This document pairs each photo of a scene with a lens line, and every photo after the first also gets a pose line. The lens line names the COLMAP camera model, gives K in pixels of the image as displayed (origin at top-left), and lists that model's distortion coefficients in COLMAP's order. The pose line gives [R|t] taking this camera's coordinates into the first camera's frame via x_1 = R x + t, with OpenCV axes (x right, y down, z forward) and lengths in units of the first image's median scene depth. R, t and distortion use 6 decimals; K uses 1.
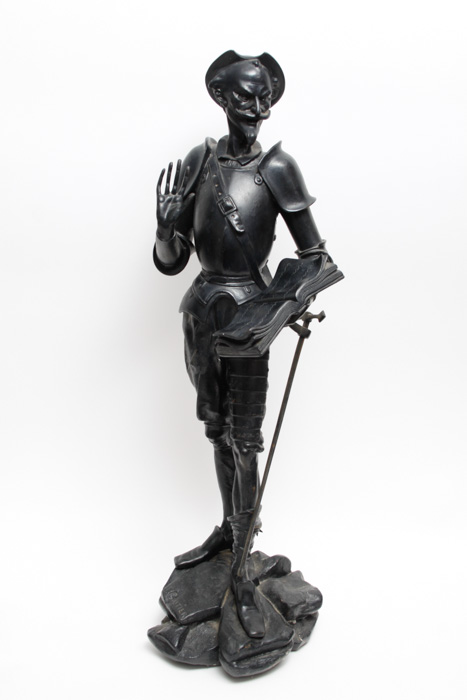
lens RADIAL K [[1106.8, 0, 228.3], [0, 1106.8, 346.6], [0, 0, 1]] dist [-0.012963, 0.000000]
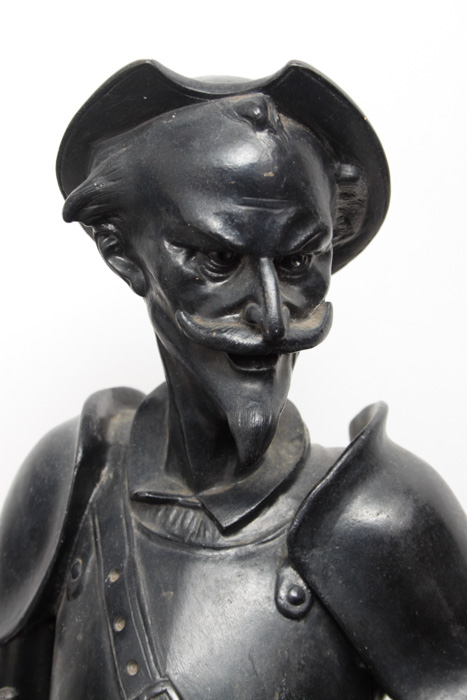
lens RADIAL K [[1445.1, 0, 235.5], [0, 1445.1, 346.3], [0, 0, 1]] dist [0.085228, 0.000000]
pose [[0.995293, -0.038825, -0.088797, 0.043784], [0.038004, 0.999218, -0.010914, -0.198059], [0.089151, 0.007488, 0.995990, 0.680140]]
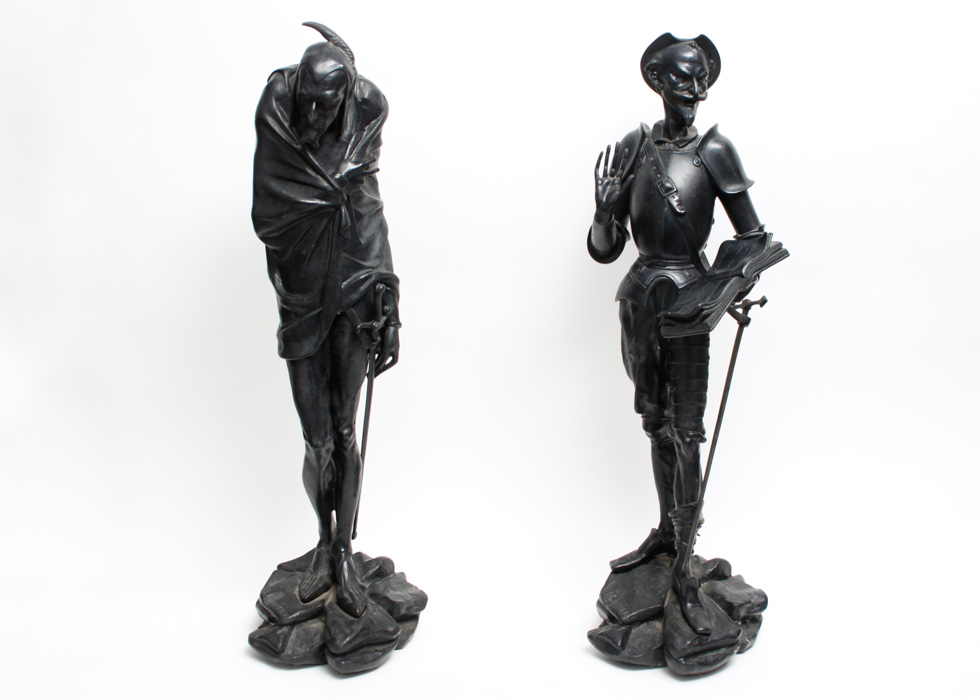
lens RADIAL K [[1250.7, 0, 532.6], [0, 1250.7, 350.0], [0, 0, 1]] dist [-0.091489, 0.000000]
pose [[0.998918, -0.017747, -0.042983, -0.073273], [0.014968, 0.997829, -0.064127, 0.084672], [0.044028, 0.063414, 0.997016, -0.101424]]
